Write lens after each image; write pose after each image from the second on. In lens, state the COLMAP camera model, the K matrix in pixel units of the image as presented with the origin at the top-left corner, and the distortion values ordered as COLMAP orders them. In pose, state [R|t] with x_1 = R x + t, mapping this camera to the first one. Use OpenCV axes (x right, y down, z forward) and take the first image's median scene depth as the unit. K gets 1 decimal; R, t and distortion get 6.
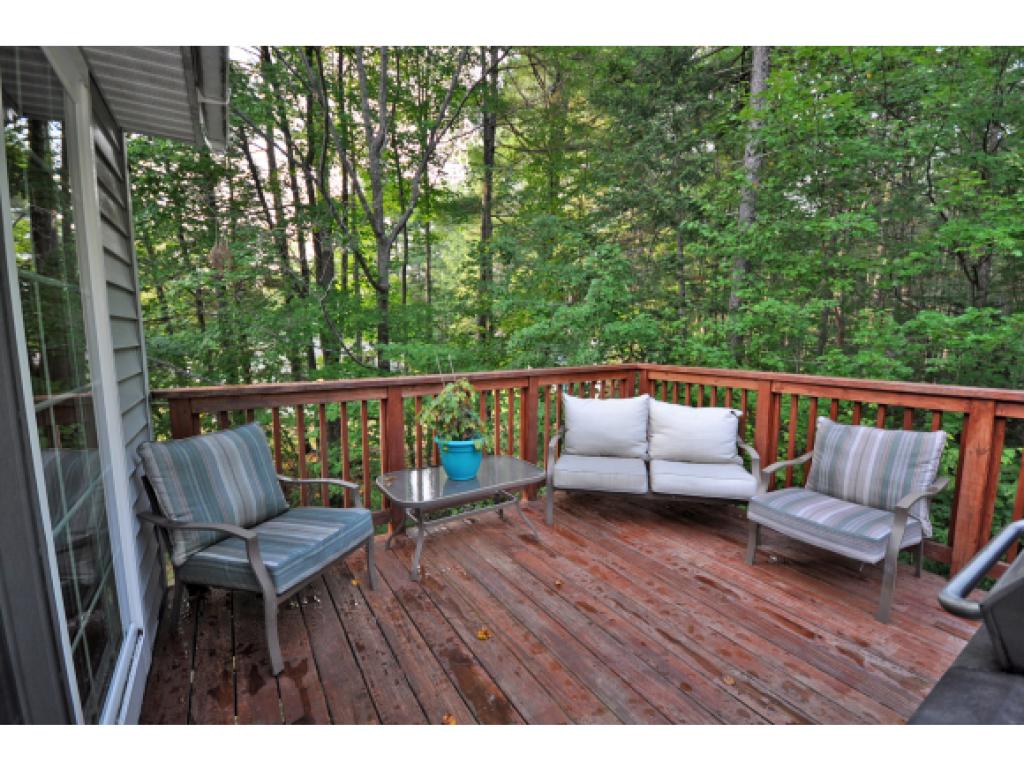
lens RADIAL K [[445.7, 0, 512.4], [0, 445.7, 385.6], [0, 0, 1]] dist [0.001611, -0.000523]
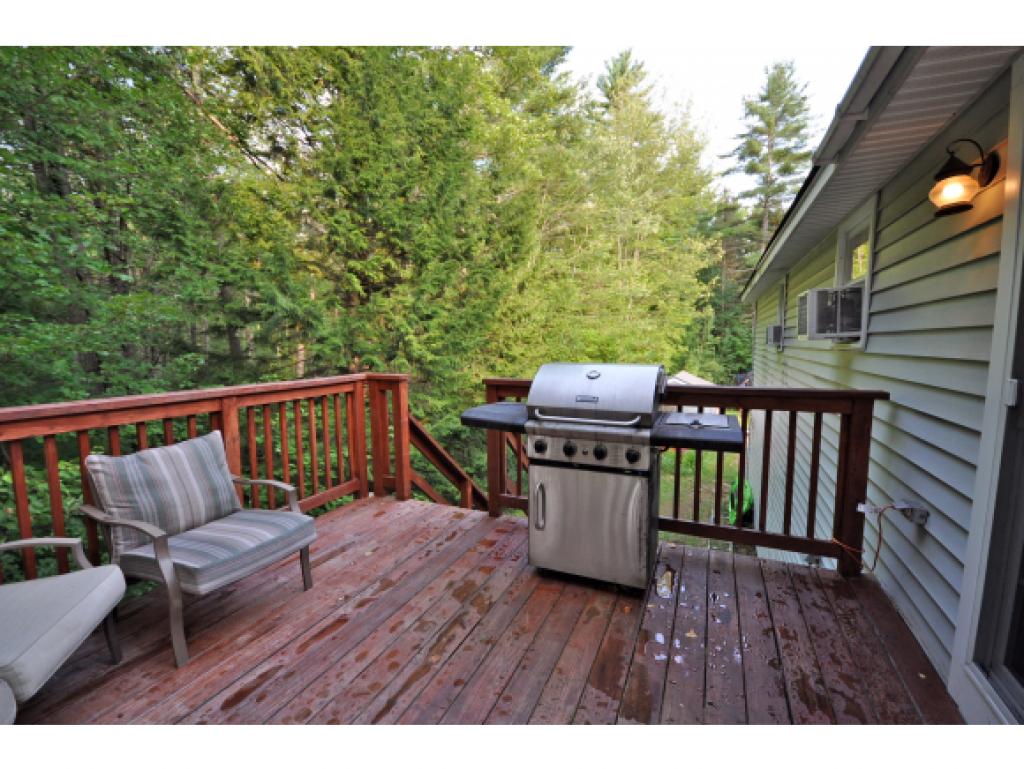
lens RADIAL K [[445.7, 0, 514.2], [0, 445.7, 387.2], [0, 0, 1]] dist [0.001611, -0.000523]
pose [[-0.548279, -0.074701, 0.832953, -0.374248], [0.109066, 0.981109, 0.159779, -0.106004], [-0.829153, 0.178451, -0.529774, 1.031510]]
